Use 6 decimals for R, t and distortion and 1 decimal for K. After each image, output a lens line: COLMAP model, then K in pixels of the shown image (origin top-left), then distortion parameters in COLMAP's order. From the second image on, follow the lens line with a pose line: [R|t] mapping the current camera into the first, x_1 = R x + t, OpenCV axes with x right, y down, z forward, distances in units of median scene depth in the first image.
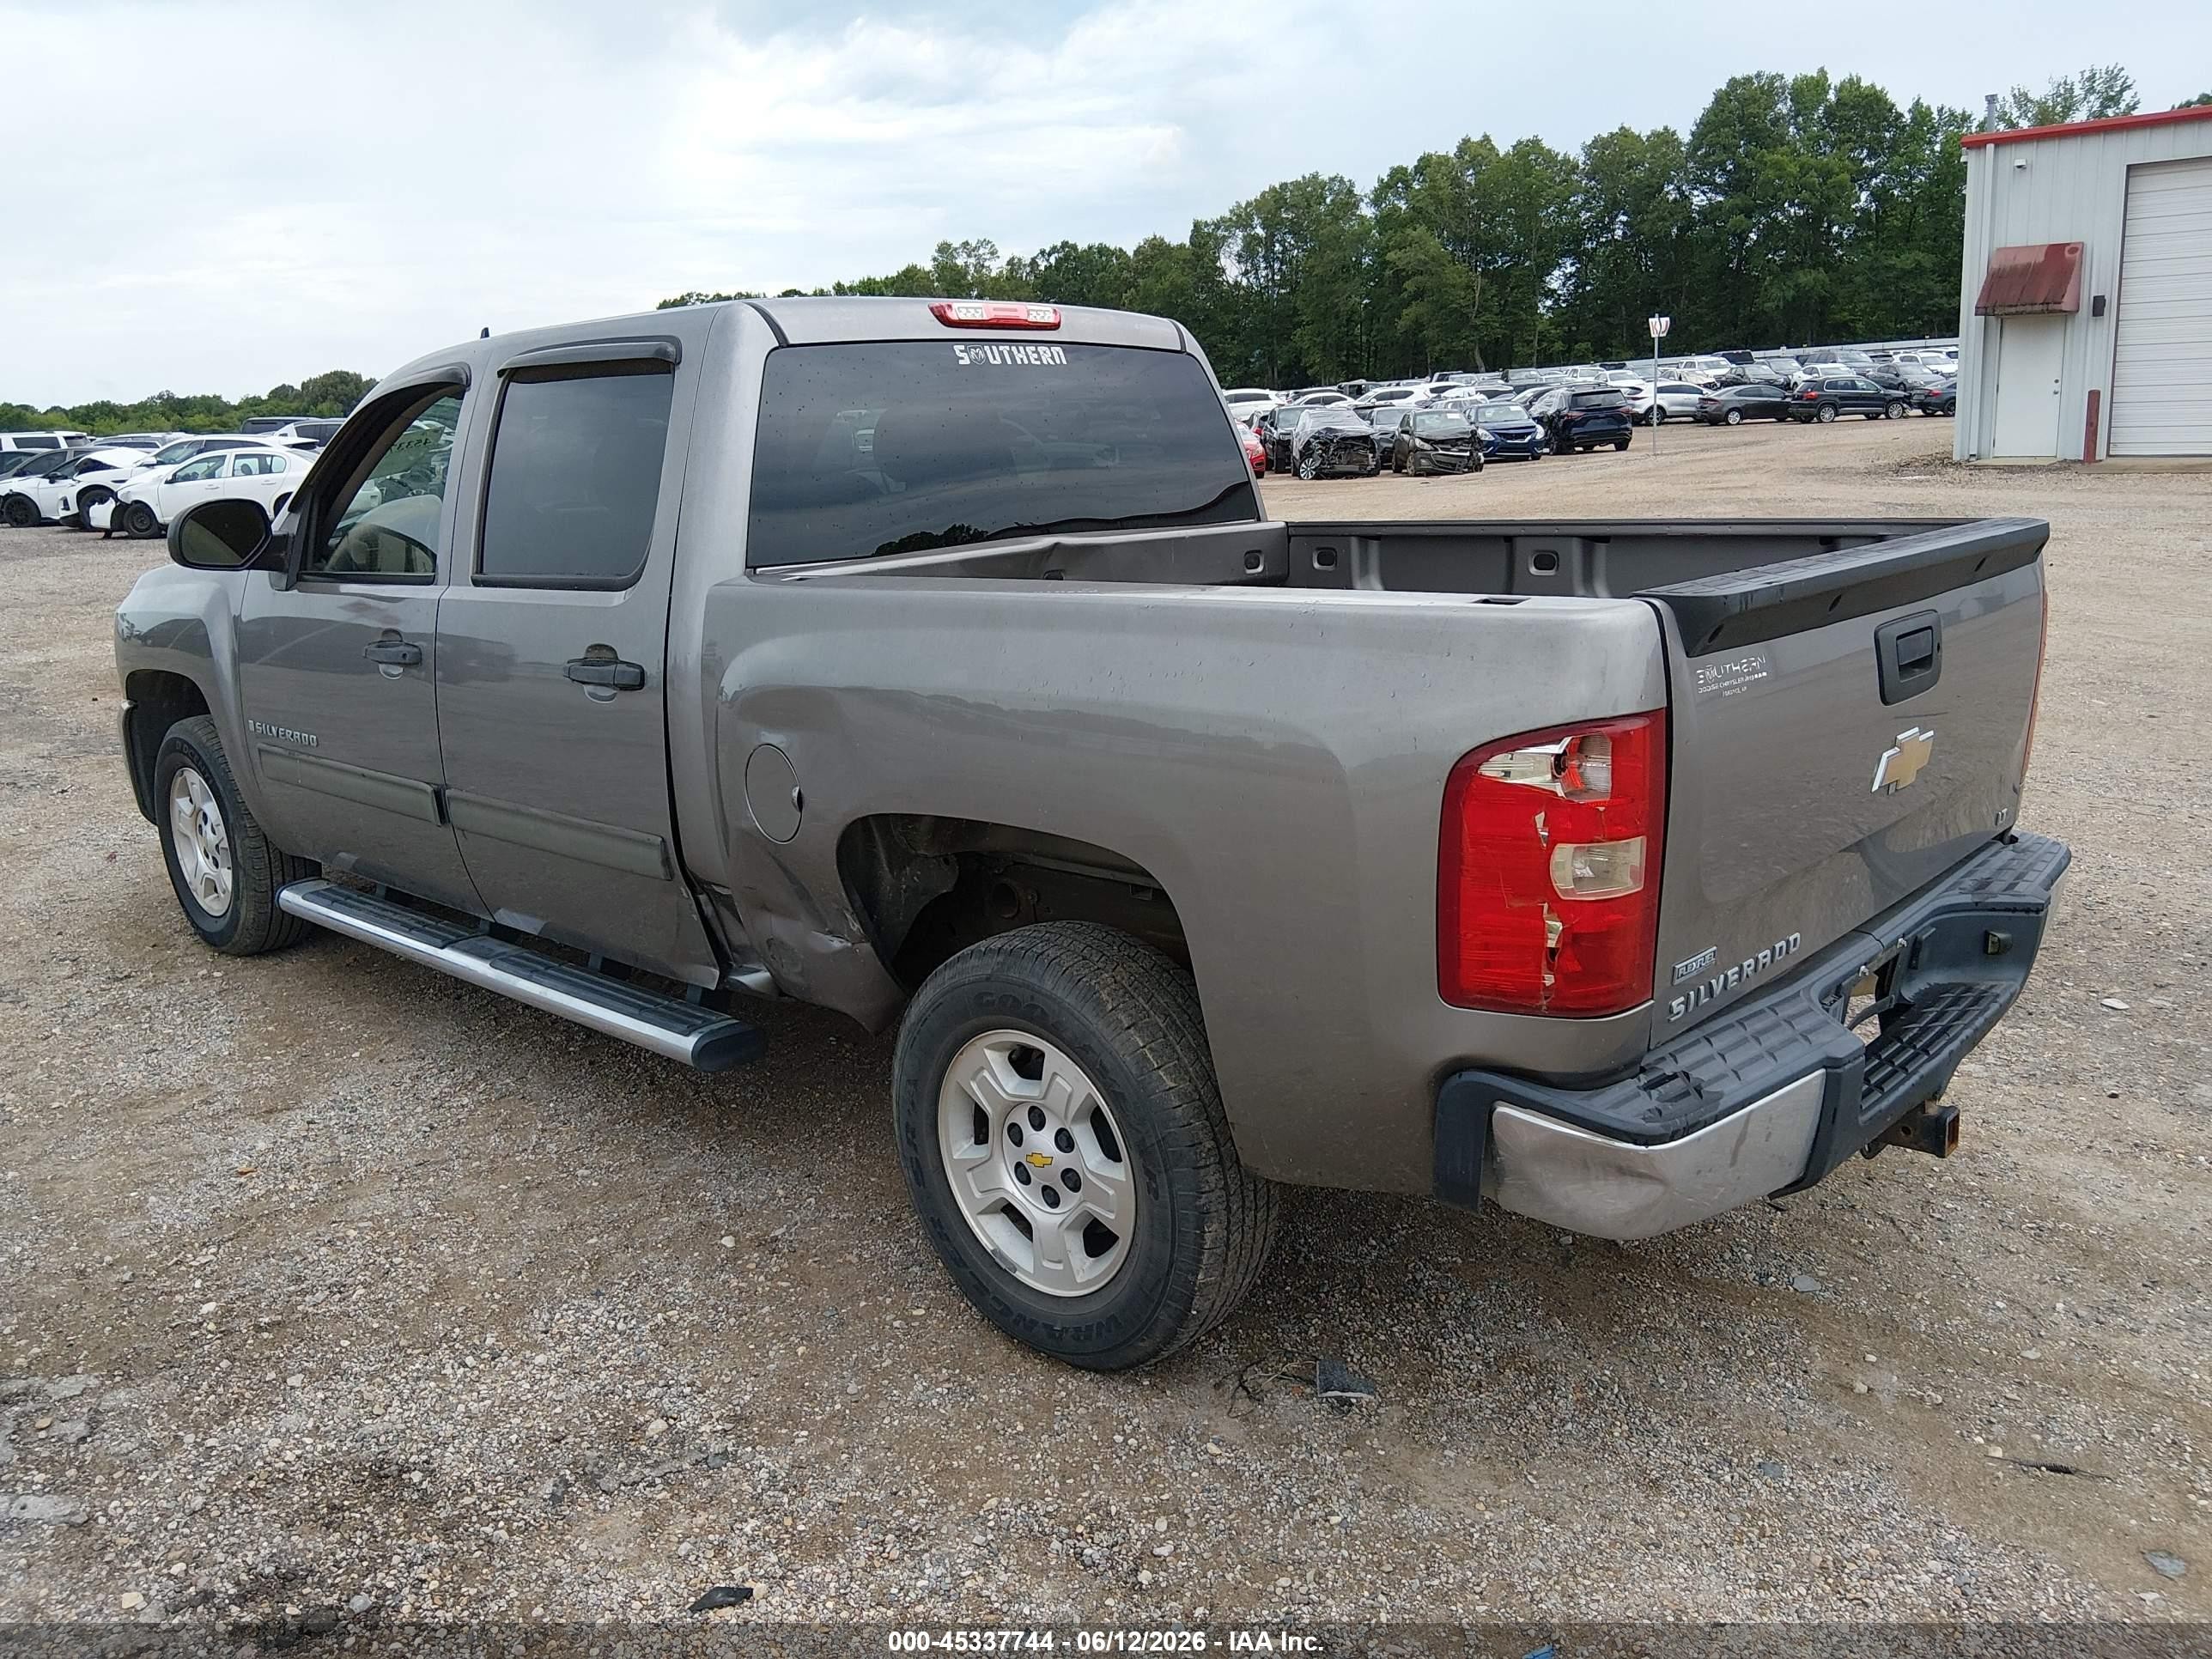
lens RADIAL K [[1659.9, 0, 1109.3], [0, 1659.9, 836.2], [0, 0, 1]] dist [0.105706, -0.189128]
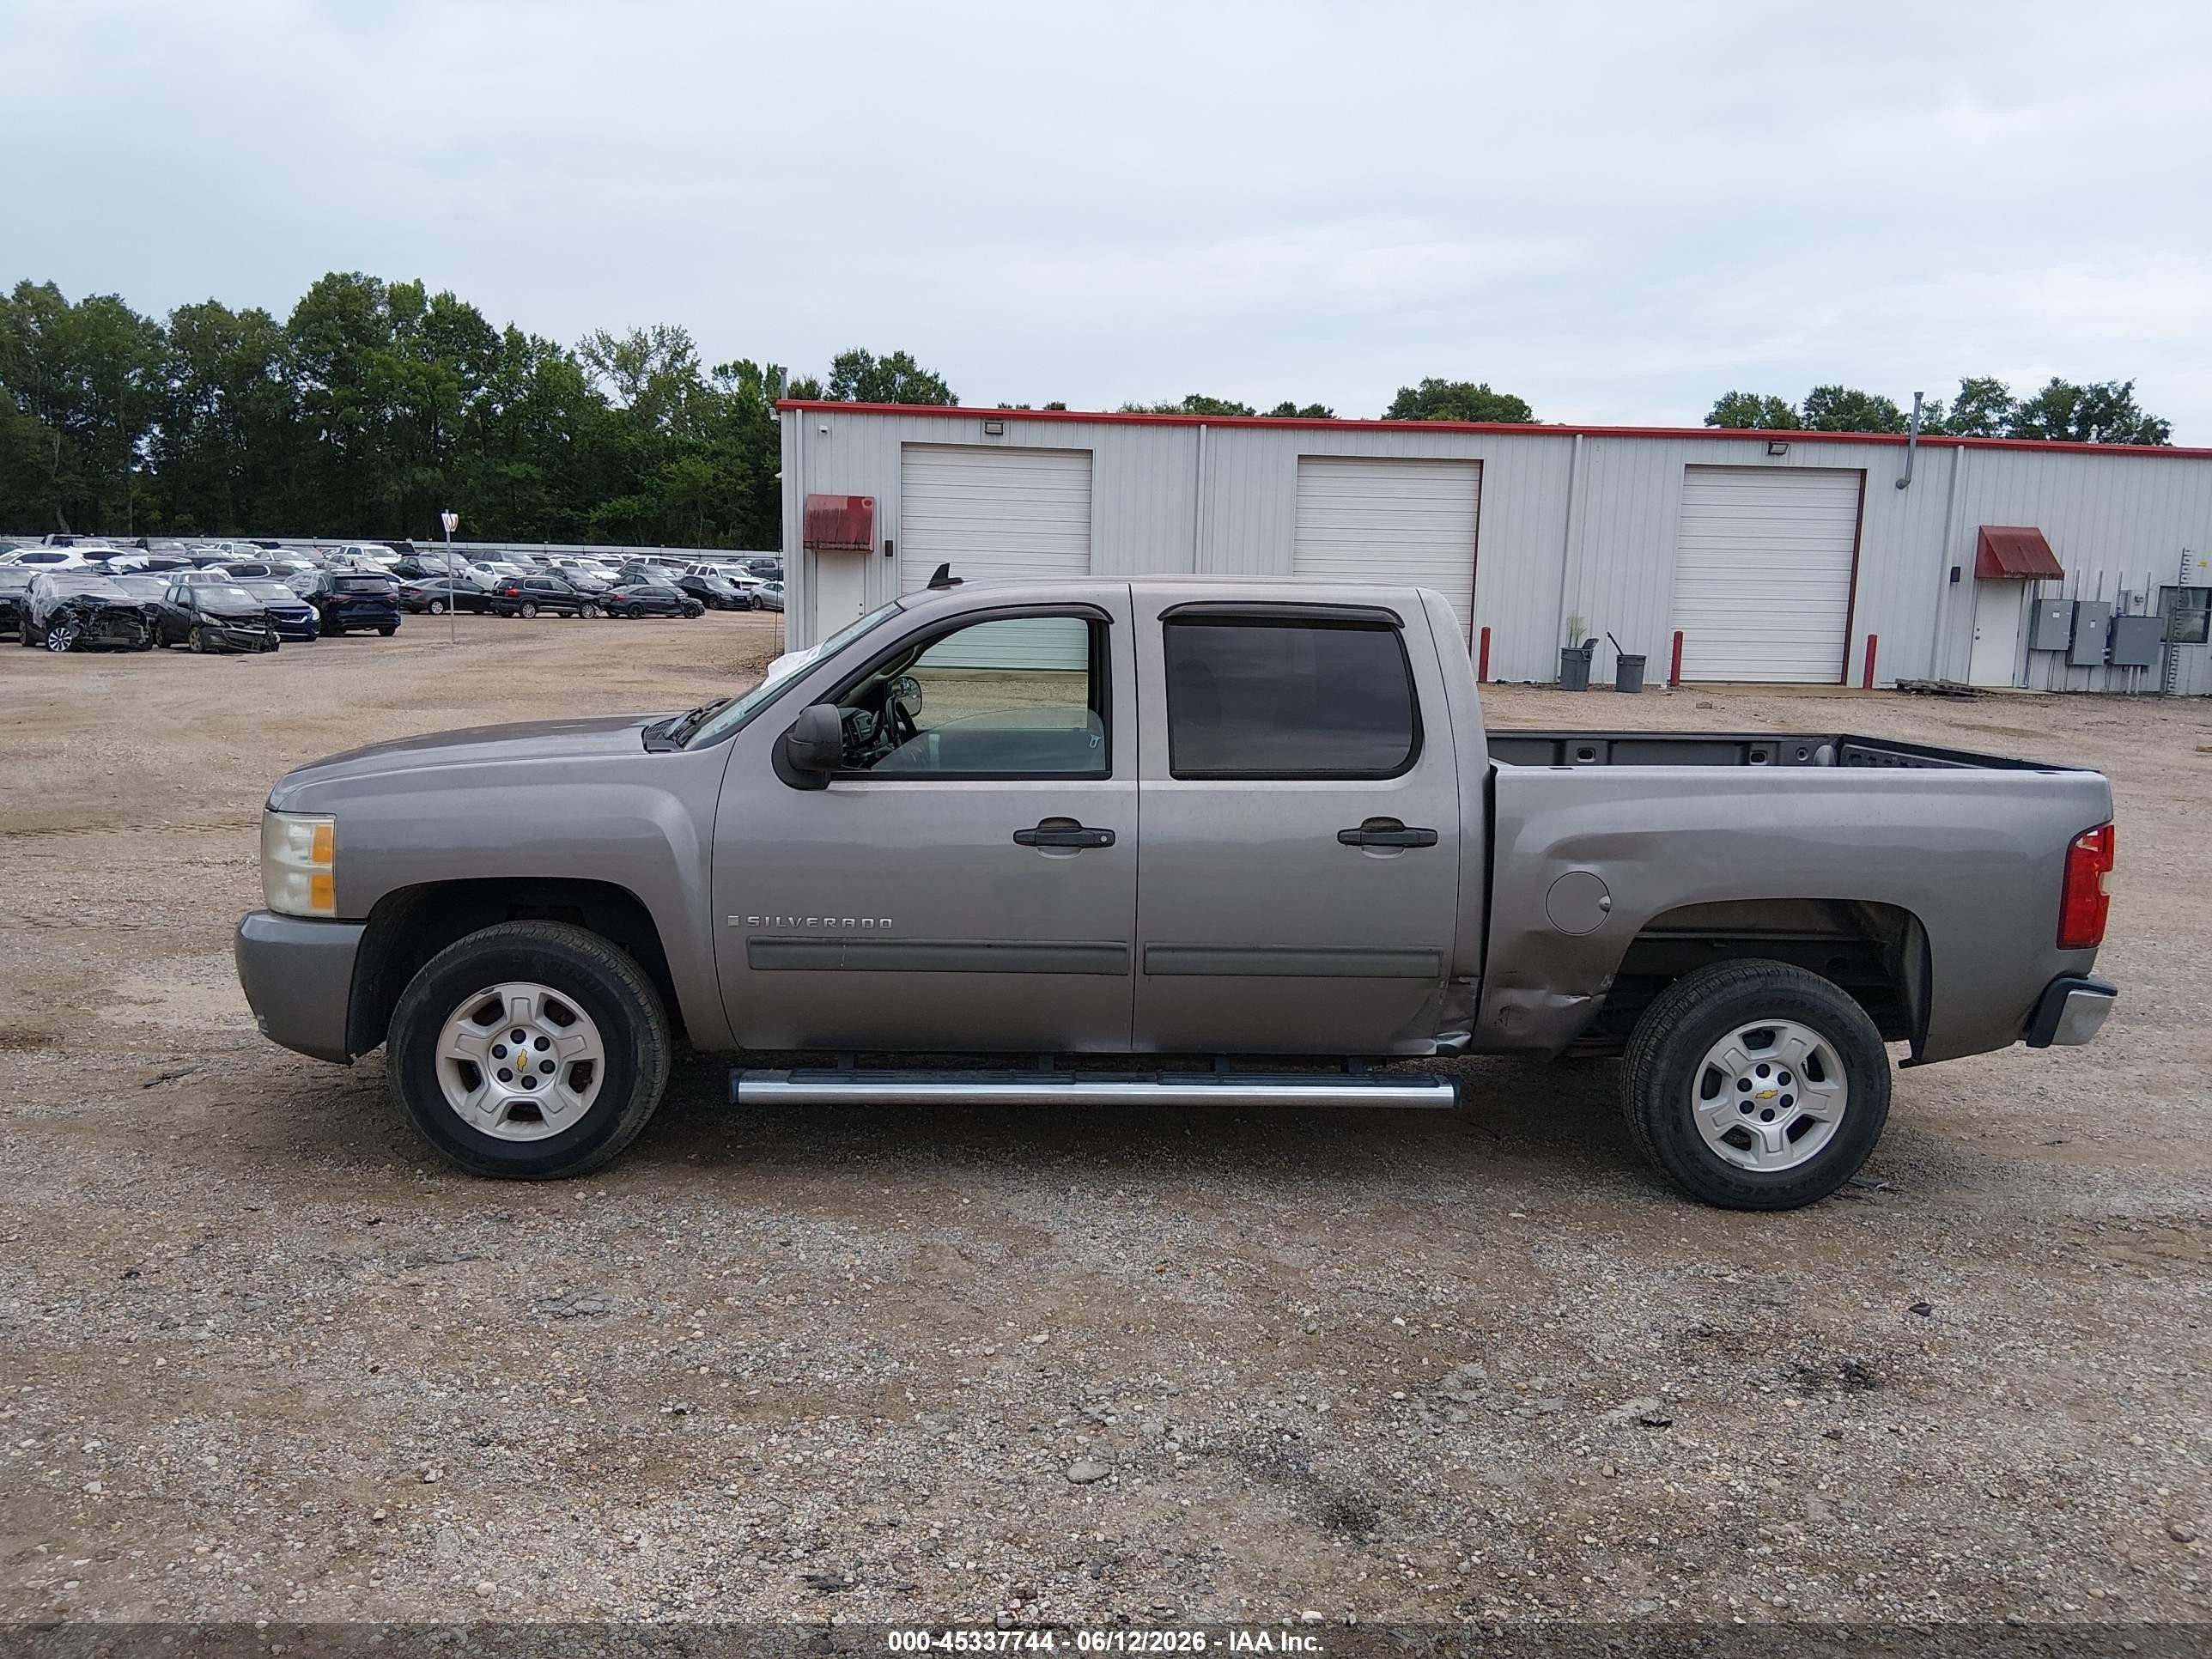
lens RADIAL K [[1659.9, 0, 1109.3], [0, 1659.9, 836.2], [0, 0, 1]] dist [0.105706, -0.189128]
pose [[0.701082, -0.039510, 0.711985, -0.124488], [0.115716, 0.991533, -0.058920, -0.003543], [-0.703629, 0.123696, 0.699718, 0.015165]]
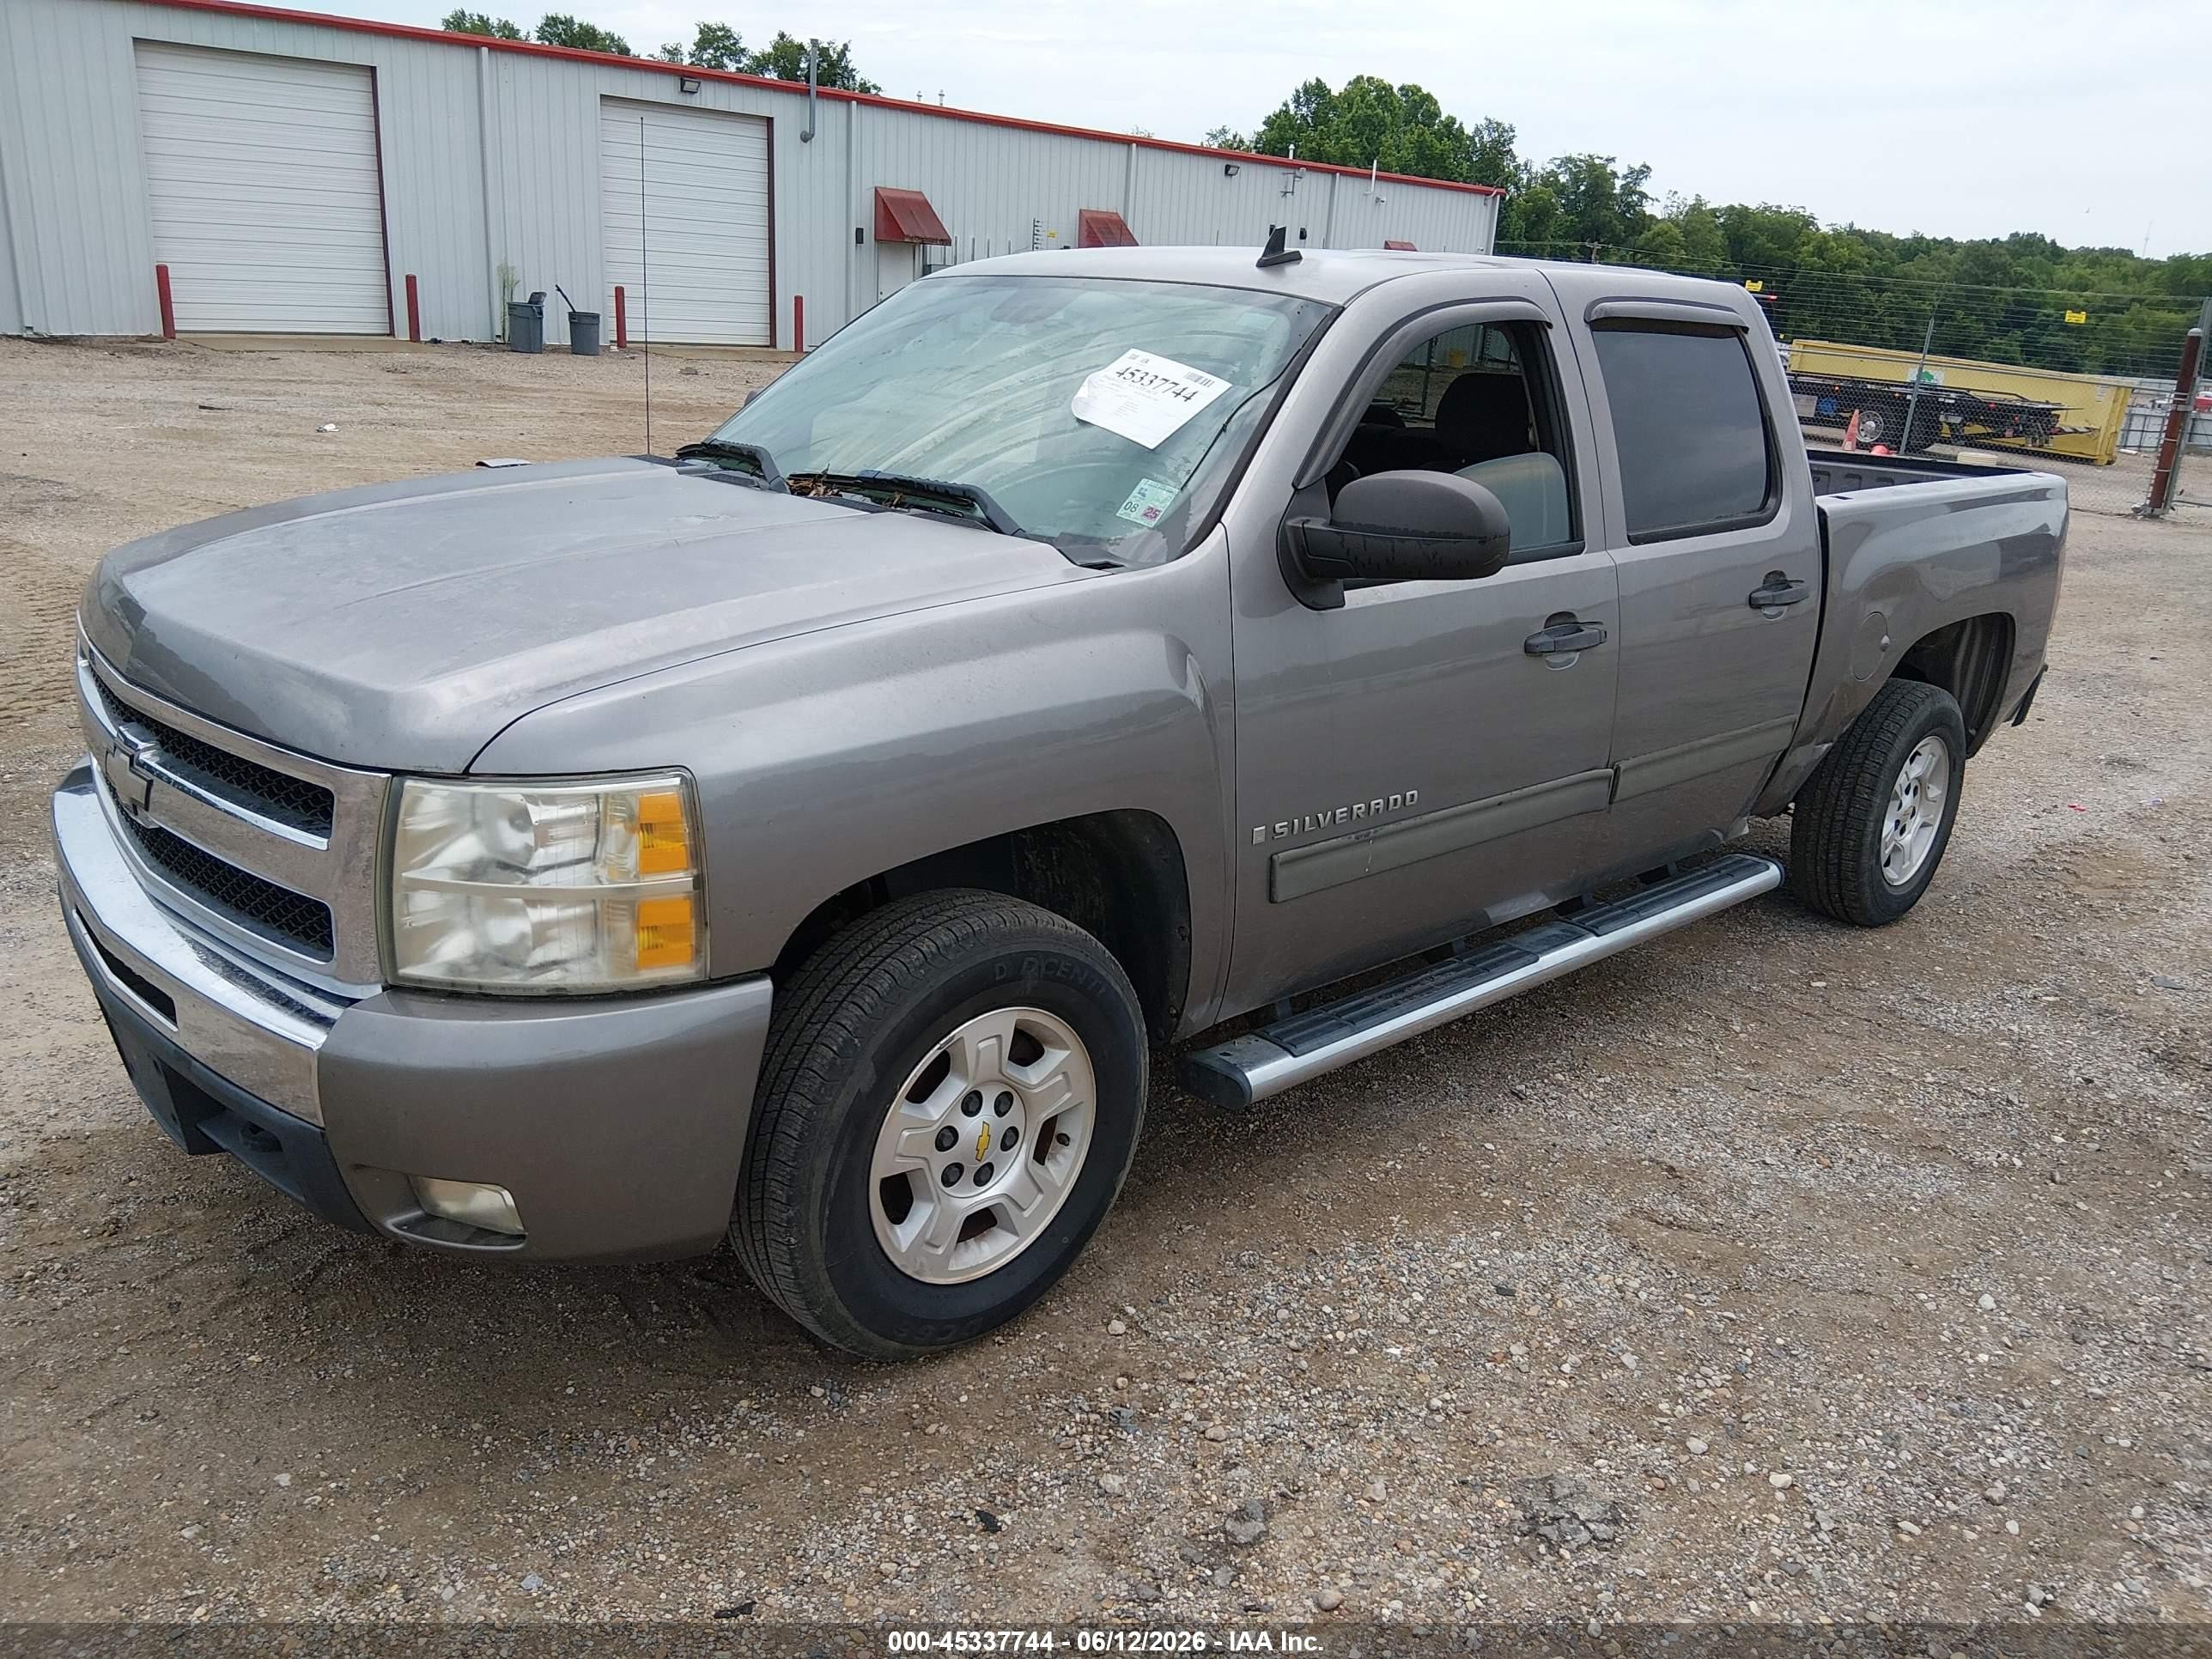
lens RADIAL K [[1670.6, 0, 1106.0], [0, 1670.6, 829.5], [0, 0, 1]] dist [0.088574, -0.141551]
pose [[0.069483, -0.255165, 0.964398, -0.130500], [0.183099, 0.953573, 0.239109, -0.026553], [-0.980636, 0.159967, 0.112978, 0.115310]]
